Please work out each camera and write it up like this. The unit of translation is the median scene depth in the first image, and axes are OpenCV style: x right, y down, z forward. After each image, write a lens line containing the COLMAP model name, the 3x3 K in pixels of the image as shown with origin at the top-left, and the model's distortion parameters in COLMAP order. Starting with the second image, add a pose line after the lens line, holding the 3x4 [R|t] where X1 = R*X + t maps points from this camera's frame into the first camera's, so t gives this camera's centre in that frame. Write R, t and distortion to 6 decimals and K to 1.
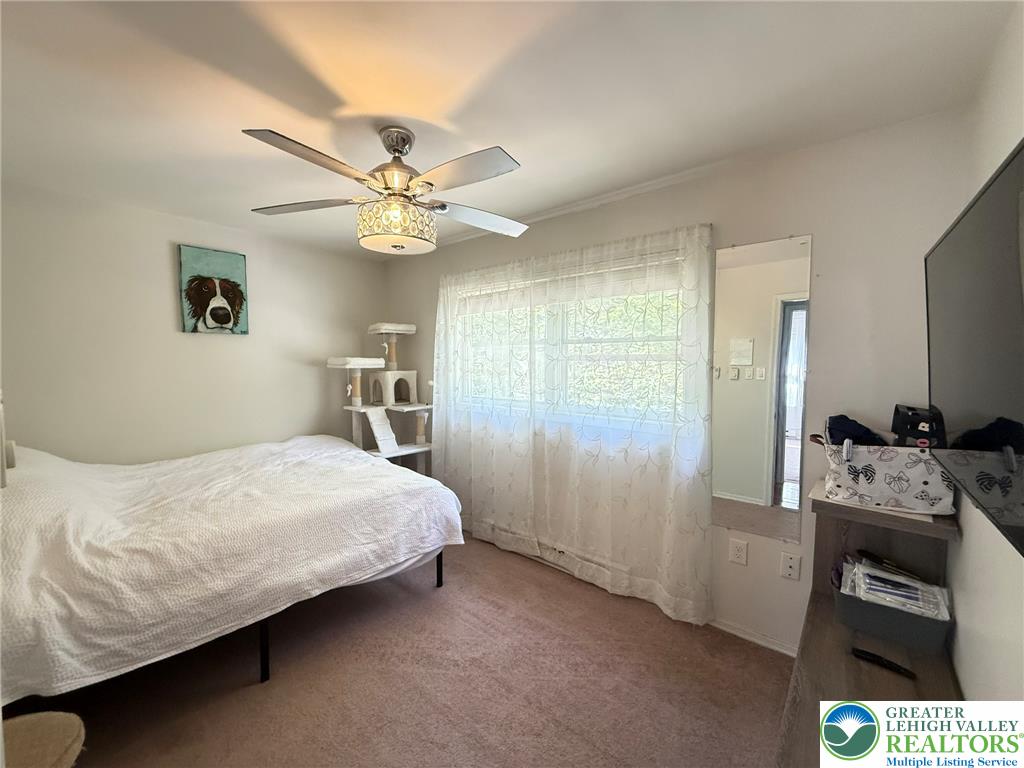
lens RADIAL K [[410.1, 0, 510.7], [0, 410.1, 384.4], [0, 0, 1]] dist [0.000499, -0.000124]
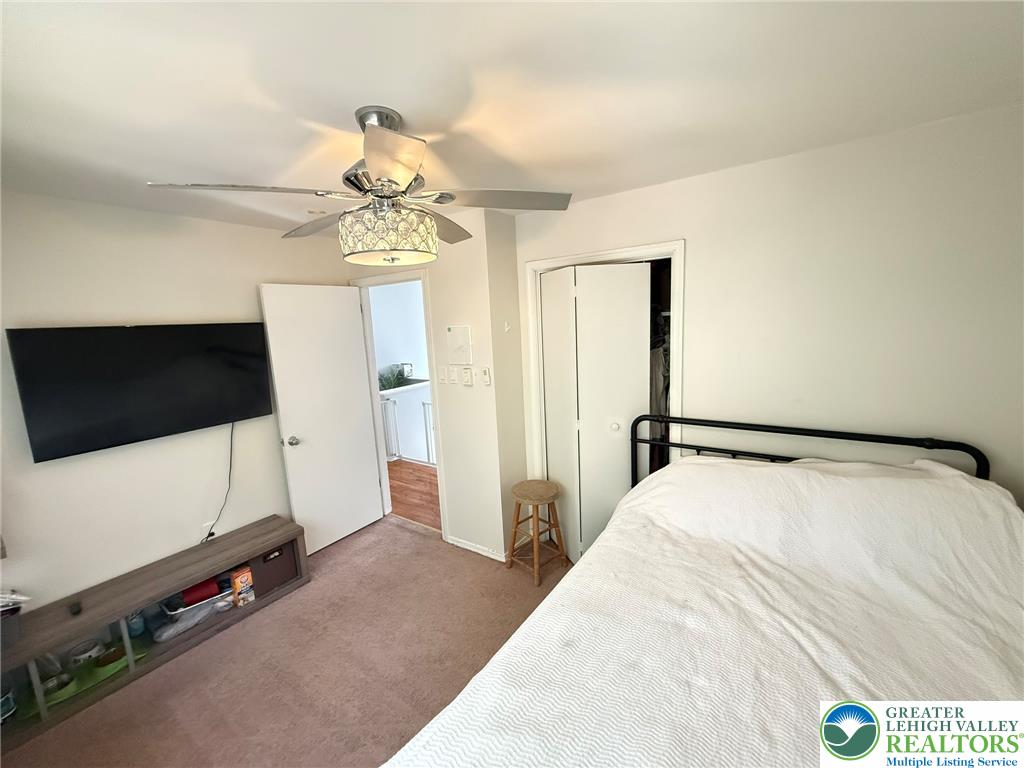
lens RADIAL K [[410.1, 0, 514.2], [0, 410.1, 384.9], [0, 0, 1]] dist [0.000499, -0.000124]
pose [[-0.995101, 0.067829, -0.071926, -0.389271], [0.051200, 0.975932, 0.211980, -0.231169], [0.084573, 0.207259, -0.974624, 1.658077]]
